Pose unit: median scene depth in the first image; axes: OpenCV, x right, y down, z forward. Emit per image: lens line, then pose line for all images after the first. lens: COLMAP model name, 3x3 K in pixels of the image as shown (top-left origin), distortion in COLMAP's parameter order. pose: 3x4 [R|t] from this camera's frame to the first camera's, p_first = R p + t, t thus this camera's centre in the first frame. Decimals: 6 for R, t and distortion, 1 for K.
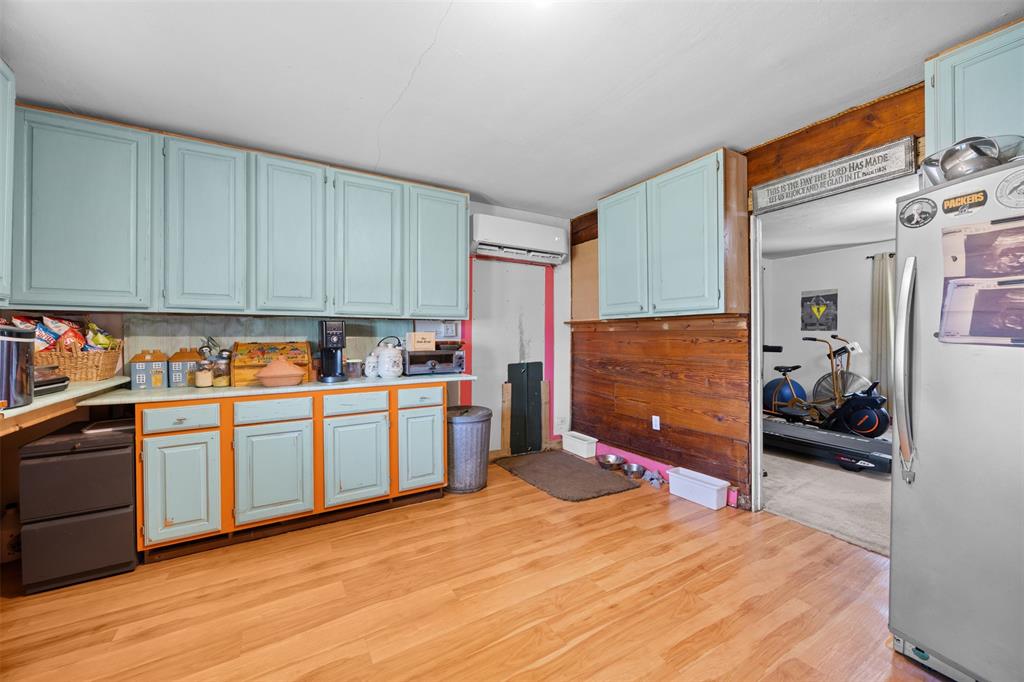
lens RADIAL K [[395.5, 0, 515.5], [0, 395.5, 335.7], [0, 0, 1]] dist [0.000285, -0.000215]
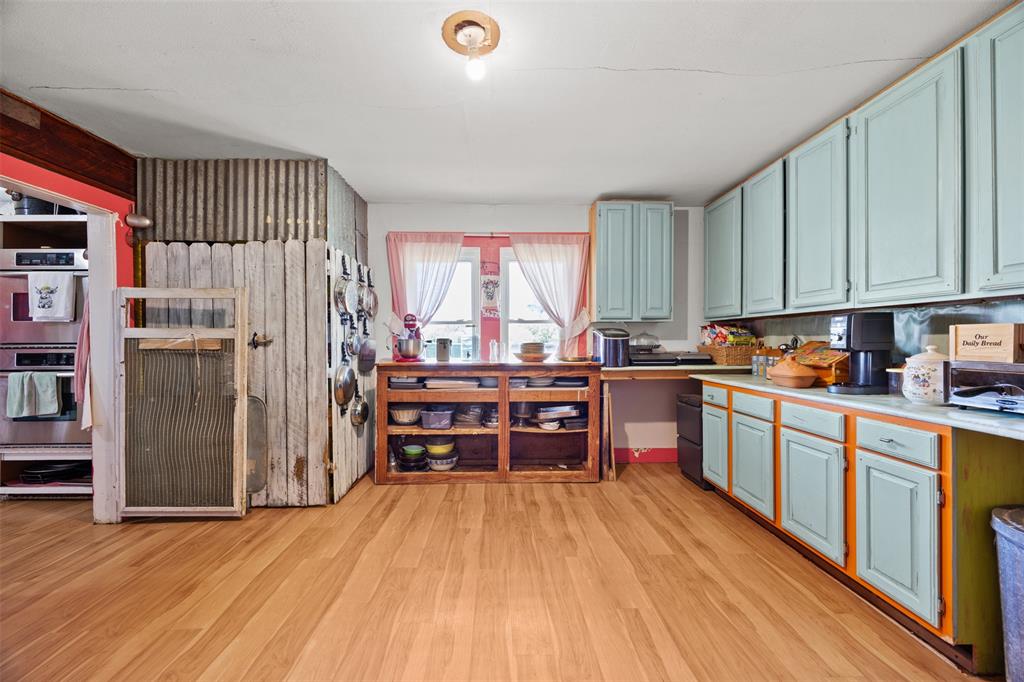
lens RADIAL K [[395.5, 0, 506.8], [0, 395.5, 338.9], [0, 0, 1]] dist [0.000285, -0.000215]
pose [[-0.504374, 0.001342, -0.863484, 0.540392], [0.006166, 0.999979, -0.002048, 0.007939], [0.863463, -0.006358, -0.504372, 0.822400]]
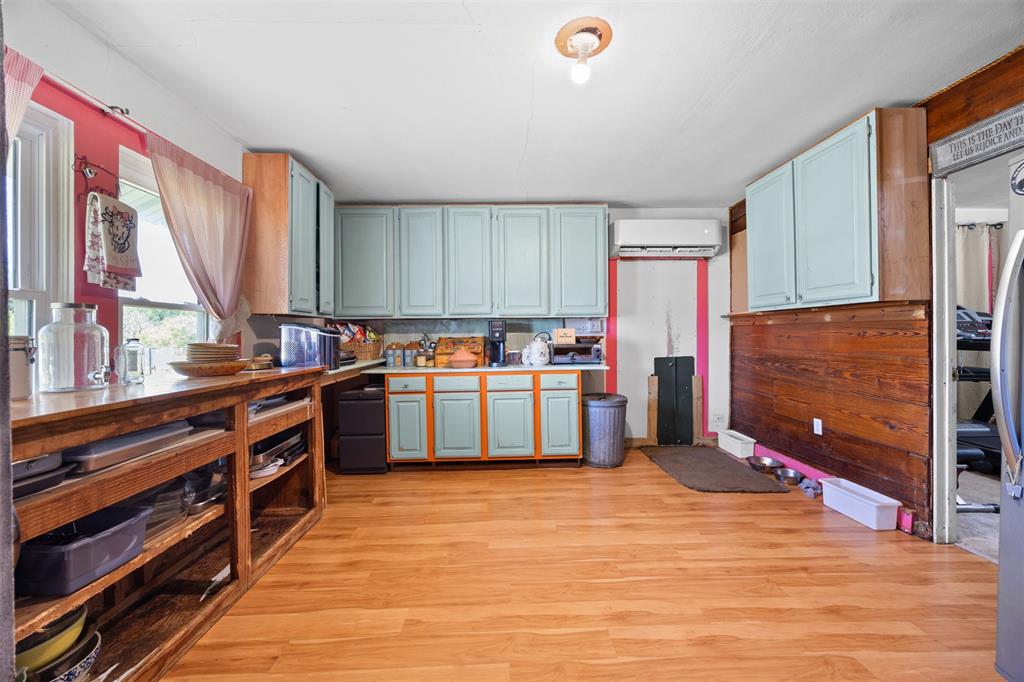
lens RADIAL K [[395.5, 0, 512.6], [0, 395.5, 336.8], [0, 0, 1]] dist [0.000285, -0.000215]
pose [[0.868753, -0.004217, -0.495228, 0.247850], [0.010352, 0.999900, 0.009645, 0.003528], [0.495137, -0.013506, 0.868710, -0.134789]]
